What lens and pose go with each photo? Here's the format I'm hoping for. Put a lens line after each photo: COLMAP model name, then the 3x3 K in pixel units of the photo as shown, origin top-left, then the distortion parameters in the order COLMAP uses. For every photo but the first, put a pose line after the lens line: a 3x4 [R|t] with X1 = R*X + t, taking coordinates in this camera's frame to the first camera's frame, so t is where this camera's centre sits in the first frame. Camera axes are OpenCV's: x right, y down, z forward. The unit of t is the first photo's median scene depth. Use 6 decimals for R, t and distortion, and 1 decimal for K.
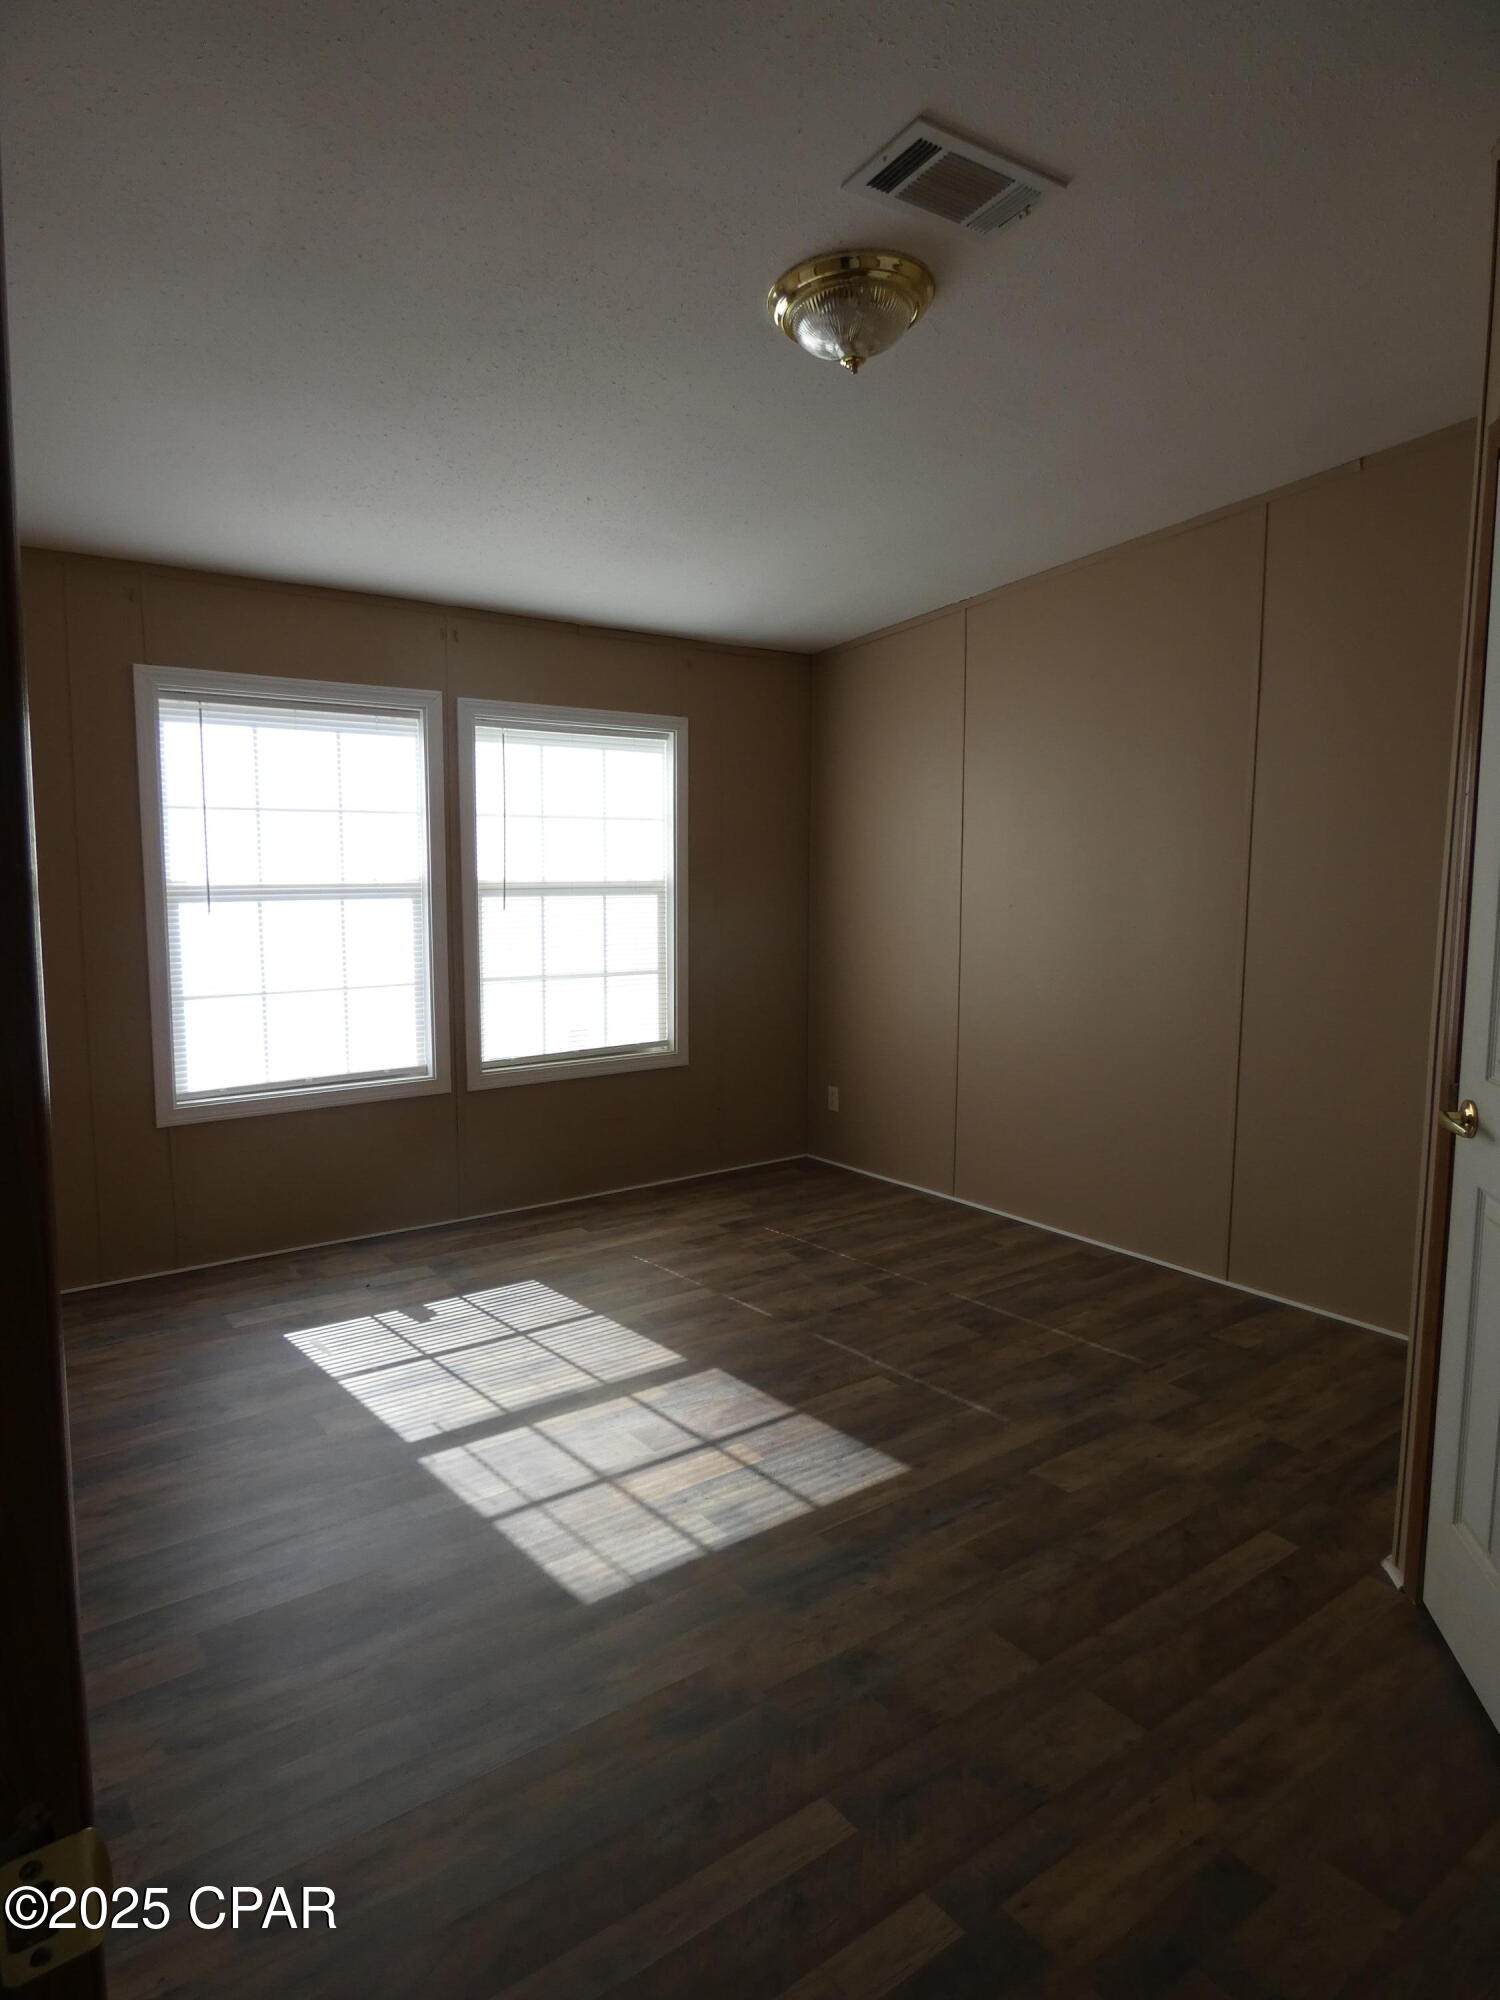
lens RADIAL K [[1189.2, 0, 750.0], [0, 1189.2, 1000.0], [0, 0, 1]] dist [-0.010351, -0.000106]
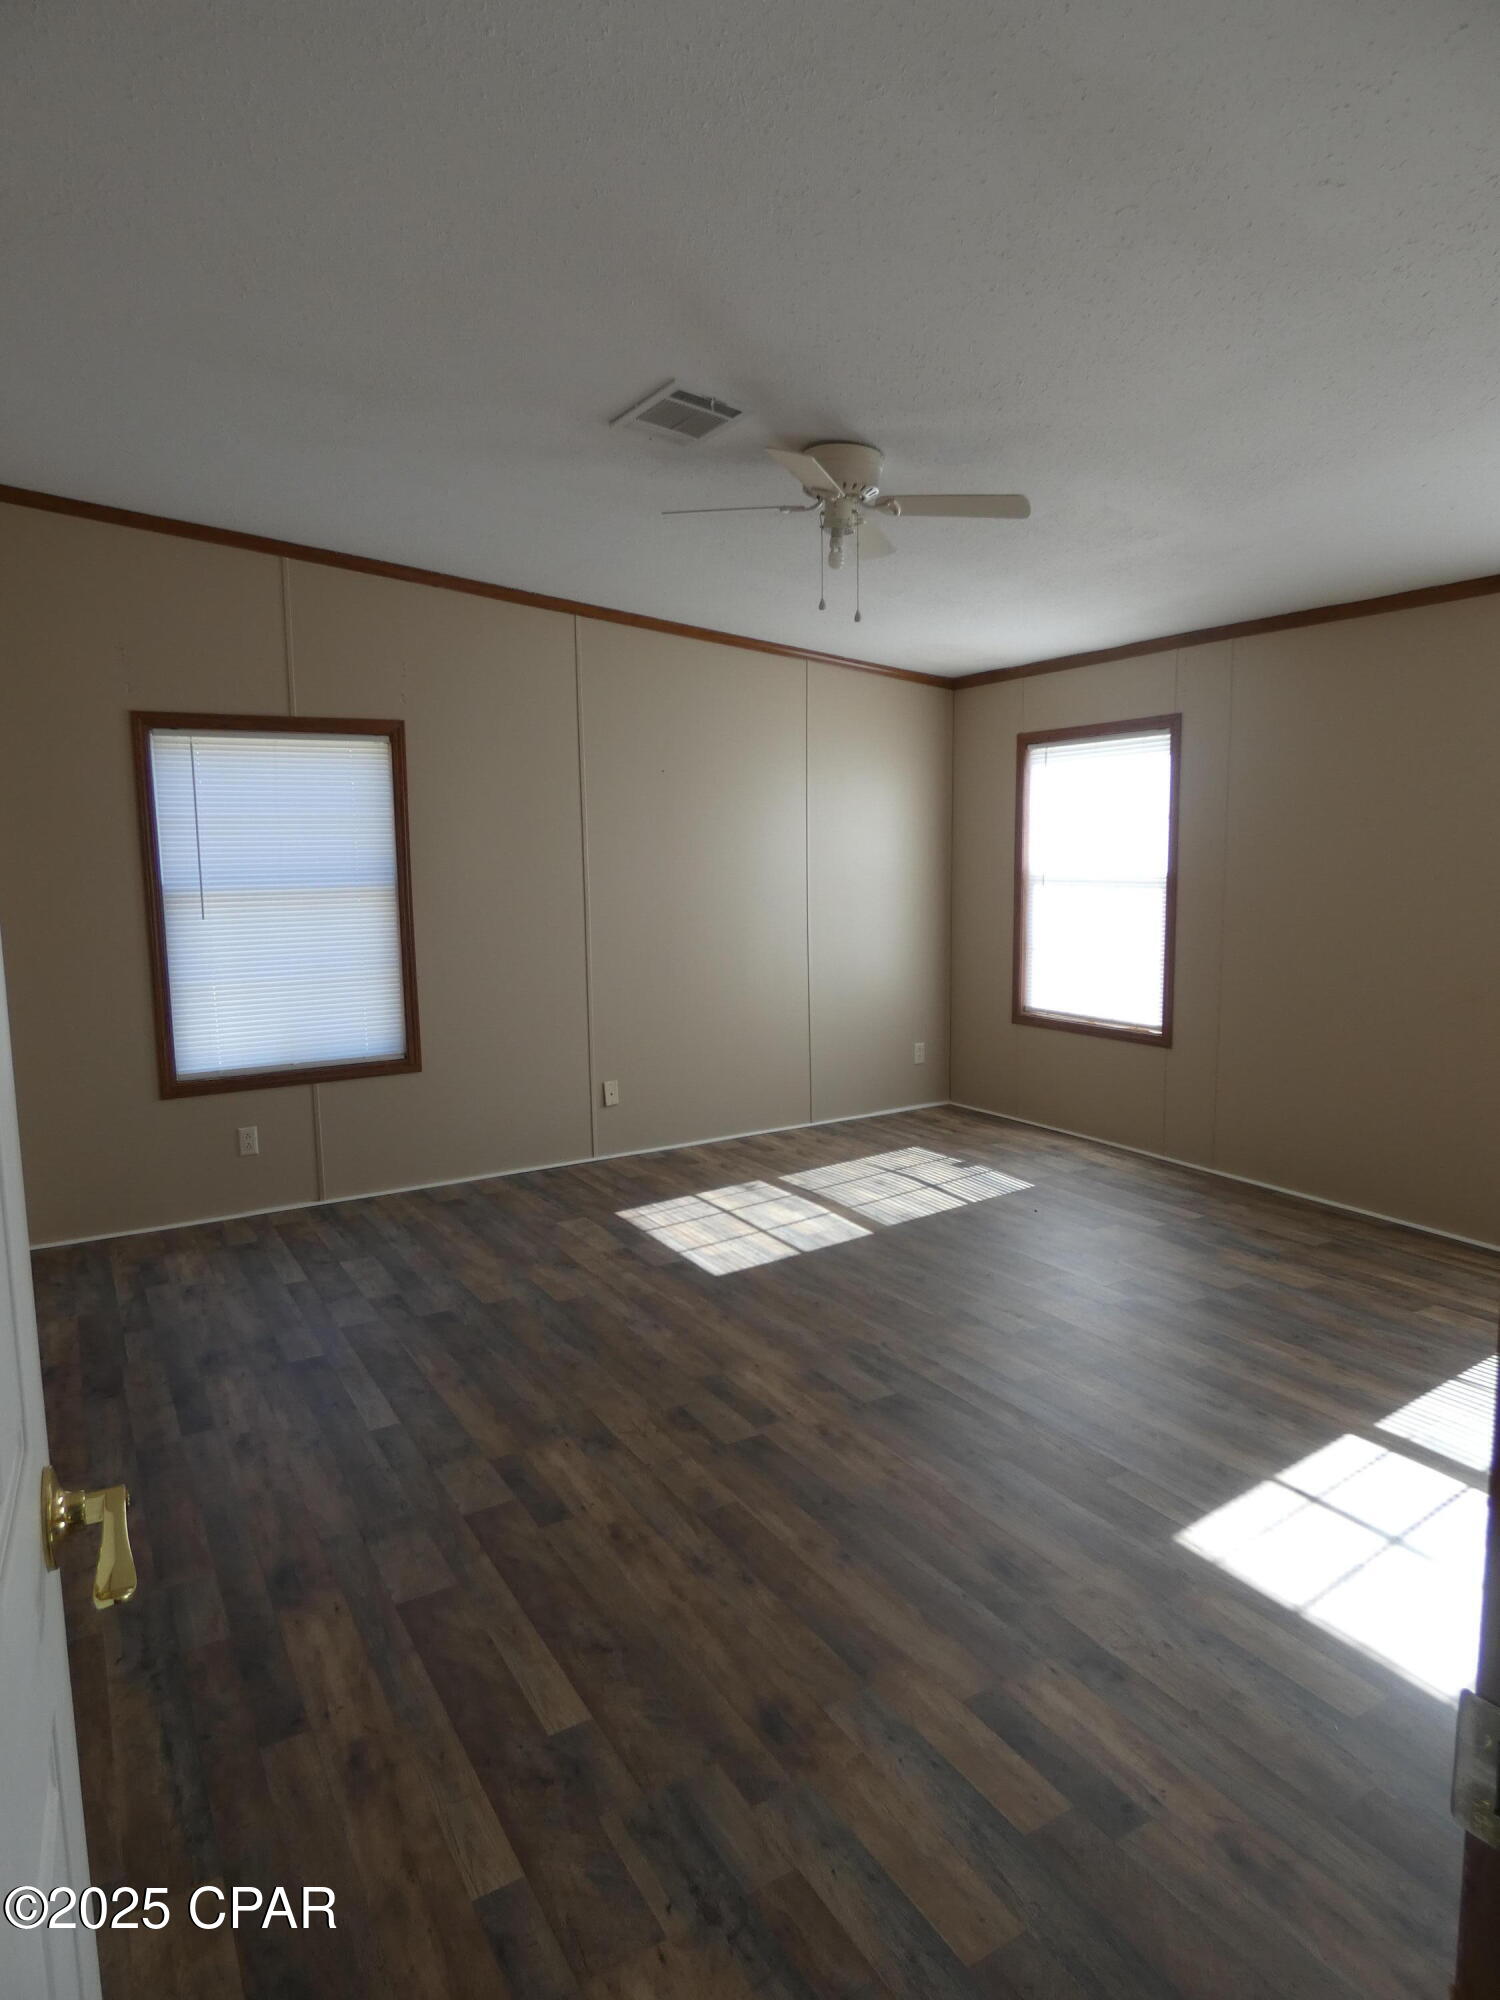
lens RADIAL K [[1189.2, 0, 750.0], [0, 1189.2, 1000.0], [0, 0, 1]] dist [-0.010351, -0.000106]
pose [[-0.091688, 0.118430, -0.988720, 1.268432], [-0.095606, 0.987269, 0.127122, -0.110997], [0.991188, 0.106183, -0.079199, 0.896489]]
